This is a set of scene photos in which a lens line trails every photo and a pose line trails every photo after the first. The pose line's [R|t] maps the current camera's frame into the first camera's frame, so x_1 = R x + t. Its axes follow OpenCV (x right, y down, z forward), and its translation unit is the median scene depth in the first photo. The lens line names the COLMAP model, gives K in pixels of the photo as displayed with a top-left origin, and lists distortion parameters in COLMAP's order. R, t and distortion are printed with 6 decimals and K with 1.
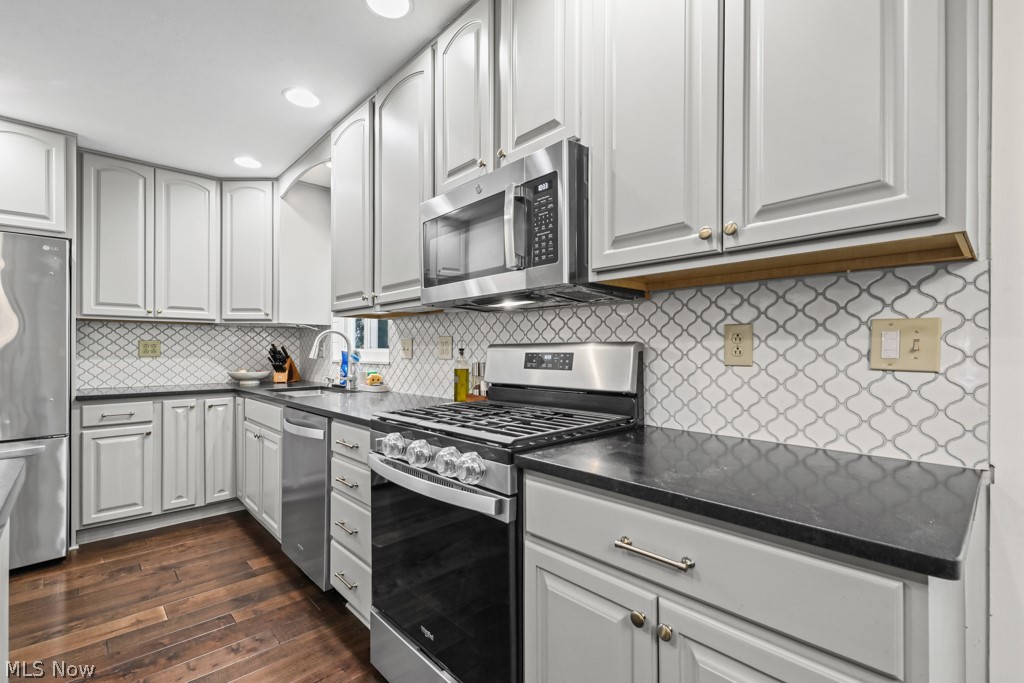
lens RADIAL K [[456.2, 0, 512.4], [0, 456.2, 349.9], [0, 0, 1]] dist [-0.001276, 0.000047]
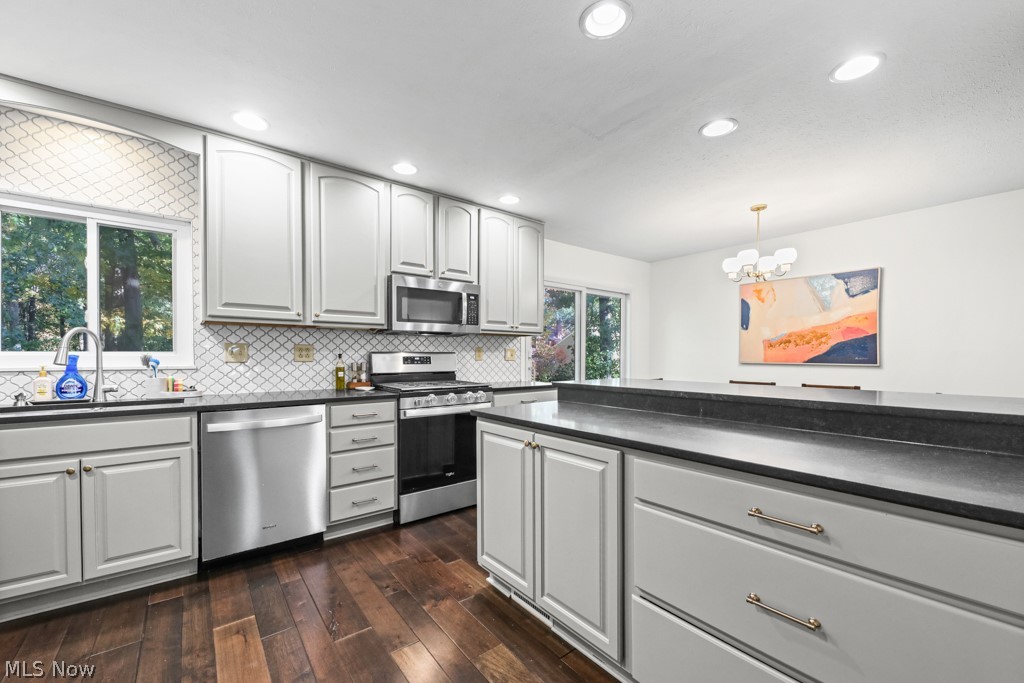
lens RADIAL K [[409.3, 0, 515.3], [0, 409.3, 361.2], [0, 0, 1]] dist [0.003246, 0.000340]
pose [[0.088966, -0.011419, 0.995969, -1.162369], [-0.003463, 0.999925, 0.011774, 0.003002], [-0.996029, -0.004497, 0.088919, 0.239722]]
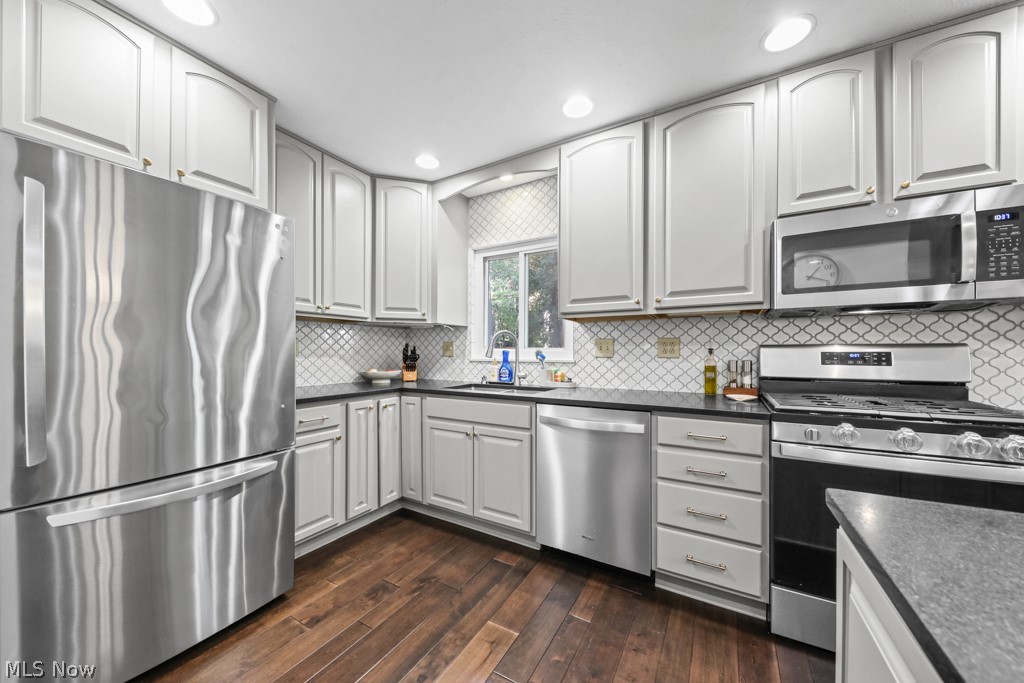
lens RADIAL K [[360.6, 0, 509.7], [0, 360.6, 351.9], [0, 0, 1]] dist [-0.001547, -0.001347]
pose [[0.960193, 0.003310, 0.279318, -0.706288], [-0.003640, 0.999993, 0.000663, 0.006018], [-0.279314, -0.001653, 0.960198, 0.210143]]
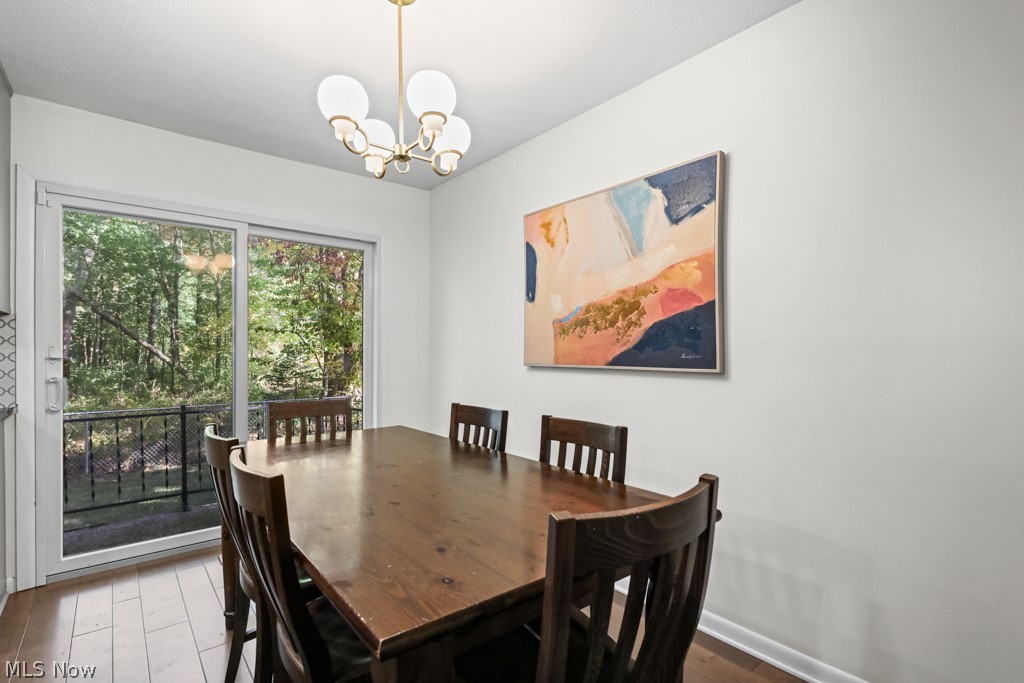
lens RADIAL K [[488.7, 0, 511.2], [0, 488.7, 351.7], [0, 0, 1]] dist [0.000309, -0.000139]
pose [[0.071632, 0.000394, 0.997431, -0.435100], [0.002544, 0.999997, -0.000578, -0.001459], [-0.997428, 0.002578, 0.071631, -0.591346]]
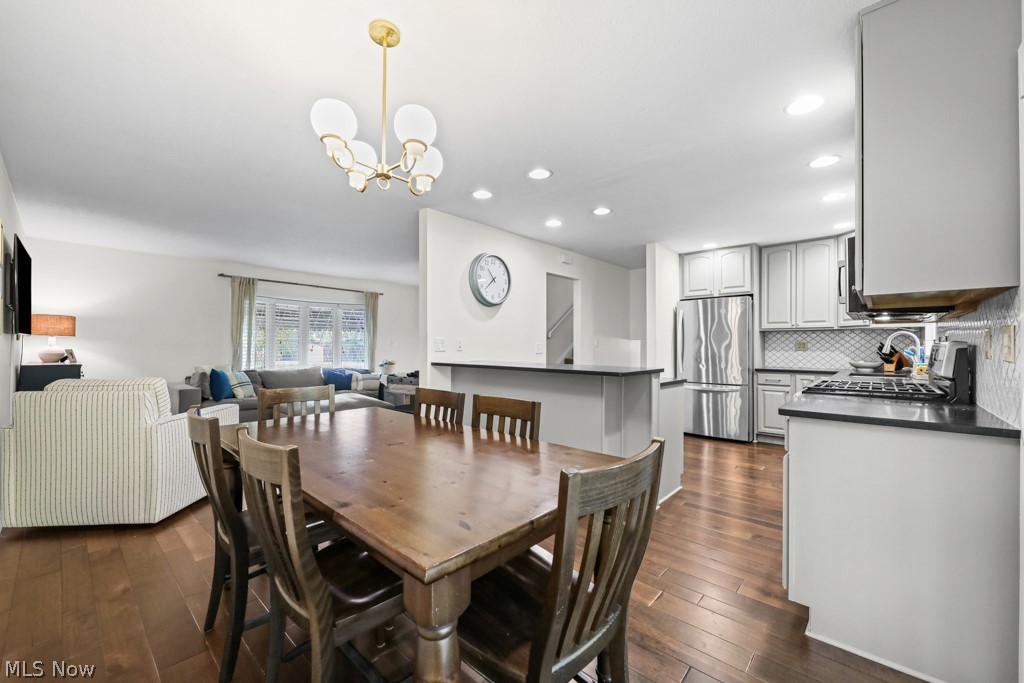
lens RADIAL K [[409.3, 0, 506.5], [0, 409.3, 344.8], [0, 0, 1]] dist [0.003246, 0.000340]
pose [[0.074675, -0.003331, -0.997202, 0.810709], [0.000972, 0.999994, -0.003268, -0.002685], [0.997207, -0.000725, 0.074678, -0.269775]]
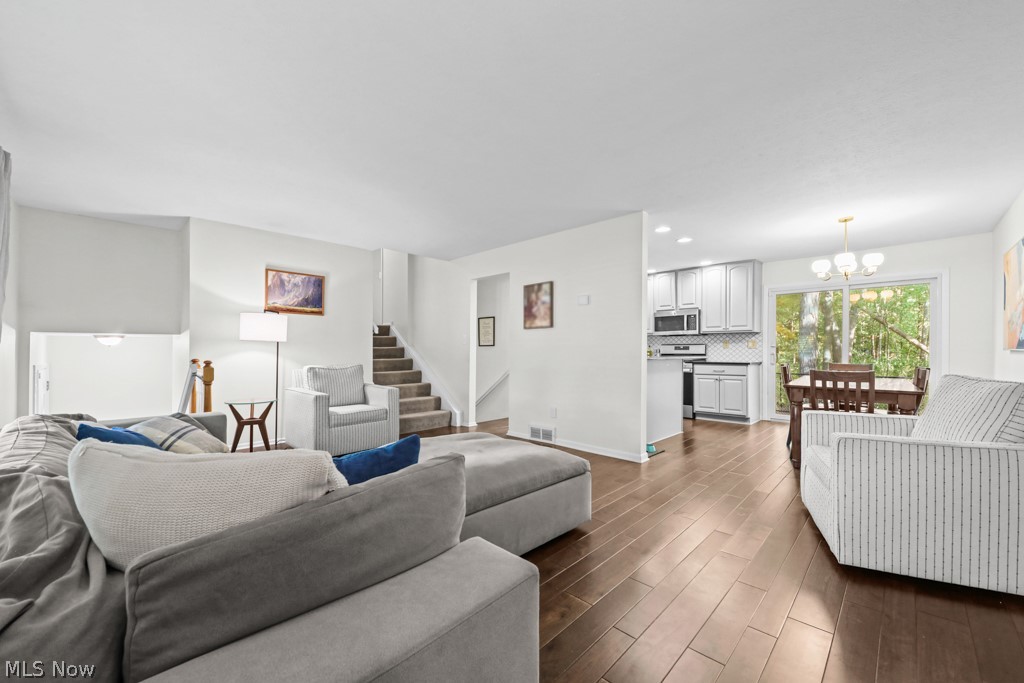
lens RADIAL K [[409.3, 0, 507.9], [0, 409.3, 348.7], [0, 0, 1]] dist [0.003246, 0.000340]
pose [[0.998779, 0.003219, 0.049290, -1.174155], [-0.002874, 0.999971, -0.007082, 0.040730], [-0.049311, 0.006932, 0.998759, -1.879970]]
